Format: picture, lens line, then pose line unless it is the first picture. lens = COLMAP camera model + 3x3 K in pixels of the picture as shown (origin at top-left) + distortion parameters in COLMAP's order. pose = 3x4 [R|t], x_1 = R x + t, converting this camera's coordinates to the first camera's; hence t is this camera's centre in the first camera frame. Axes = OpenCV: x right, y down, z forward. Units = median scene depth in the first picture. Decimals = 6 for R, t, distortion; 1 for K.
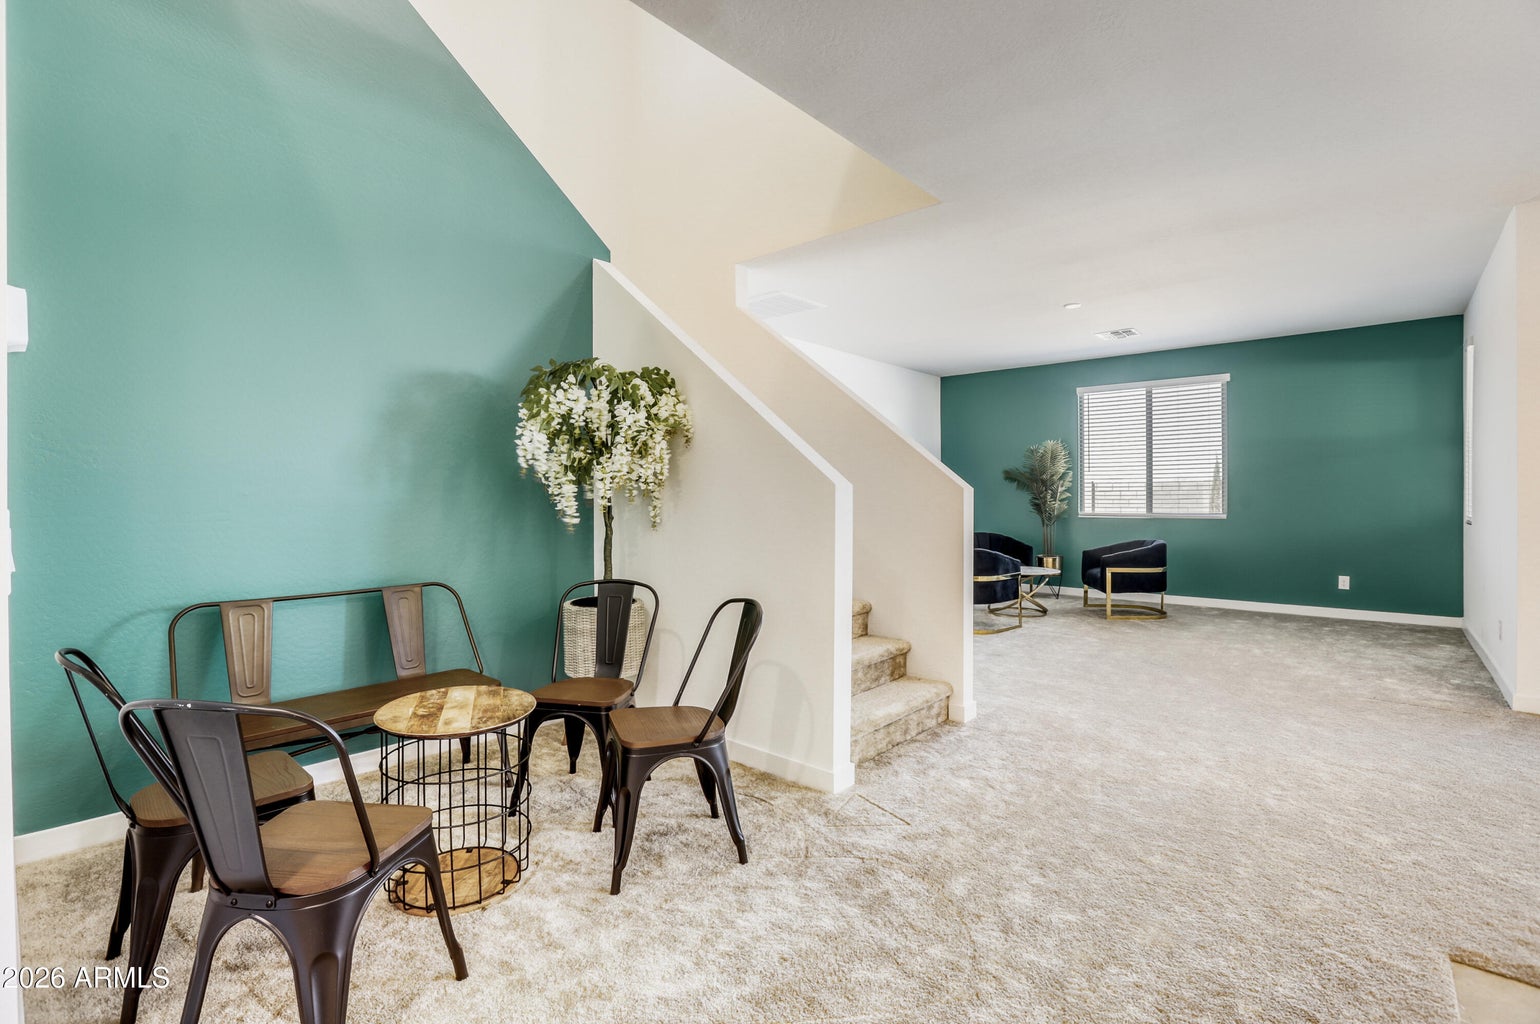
lens RADIAL K [[713.5, 0, 769.5], [0, 713.5, 504.5], [0, 0, 1]] dist [-0.002849, -0.000026]
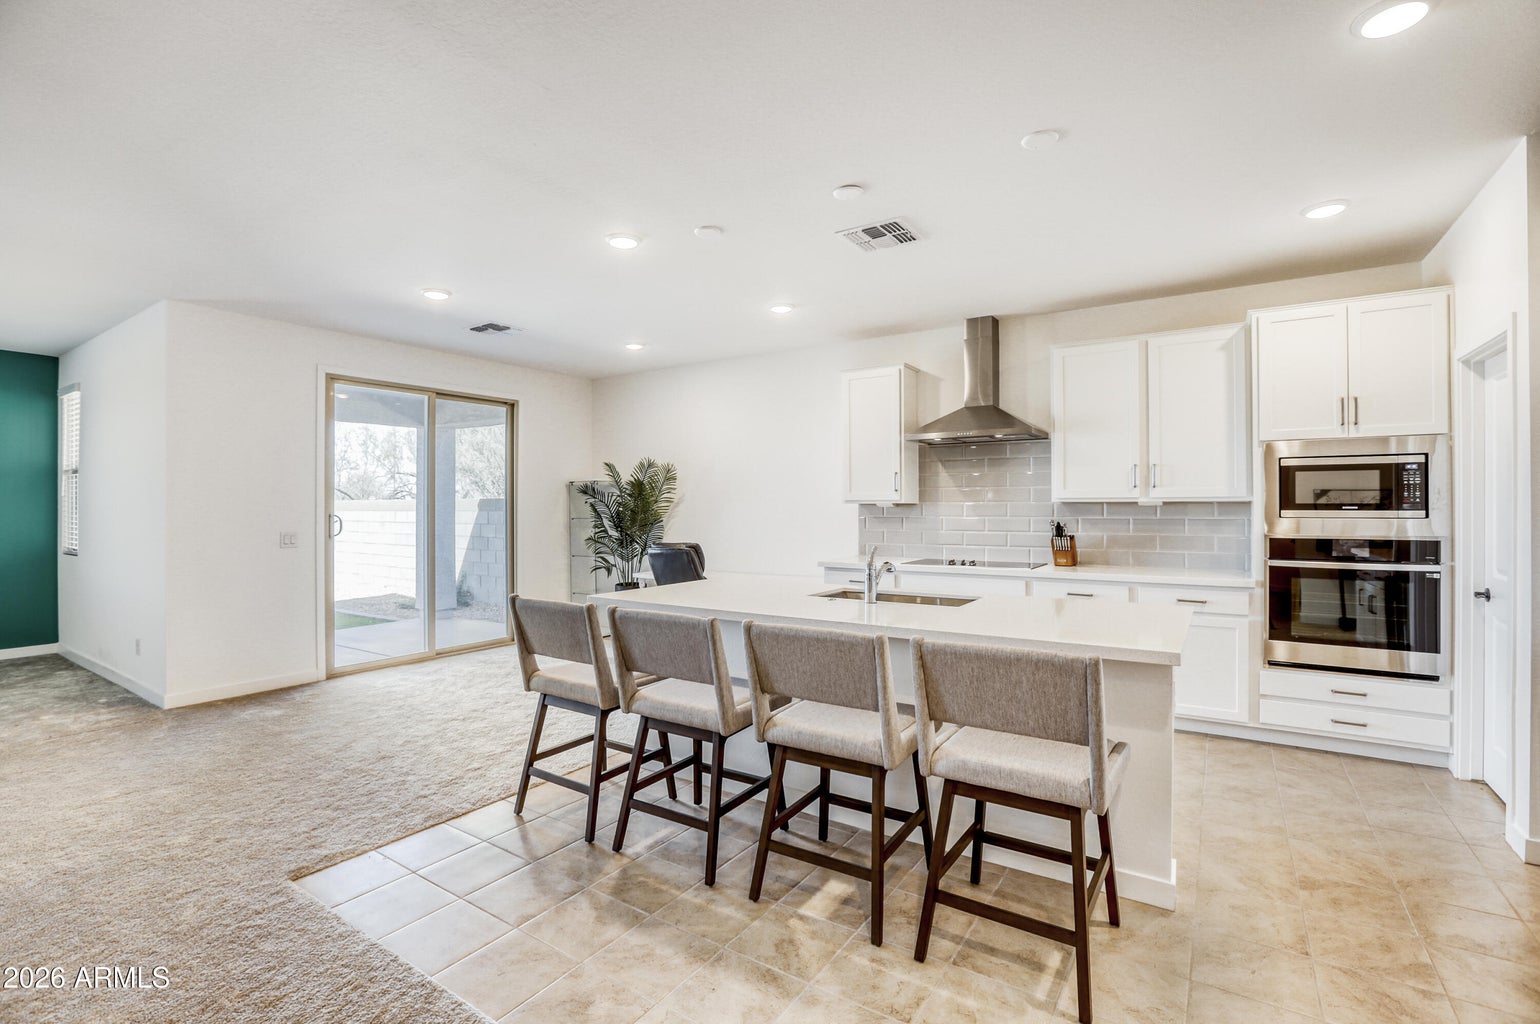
lens RADIAL K [[672.6, 0, 776.2], [0, 672.6, 503.9], [0, 0, 1]] dist [0.000600, -0.000021]
pose [[-0.129815, 0.012479, 0.991460, -0.333796], [0.006110, 0.999912, -0.011786, -0.060474], [-0.991519, 0.004528, -0.129880, 0.135086]]
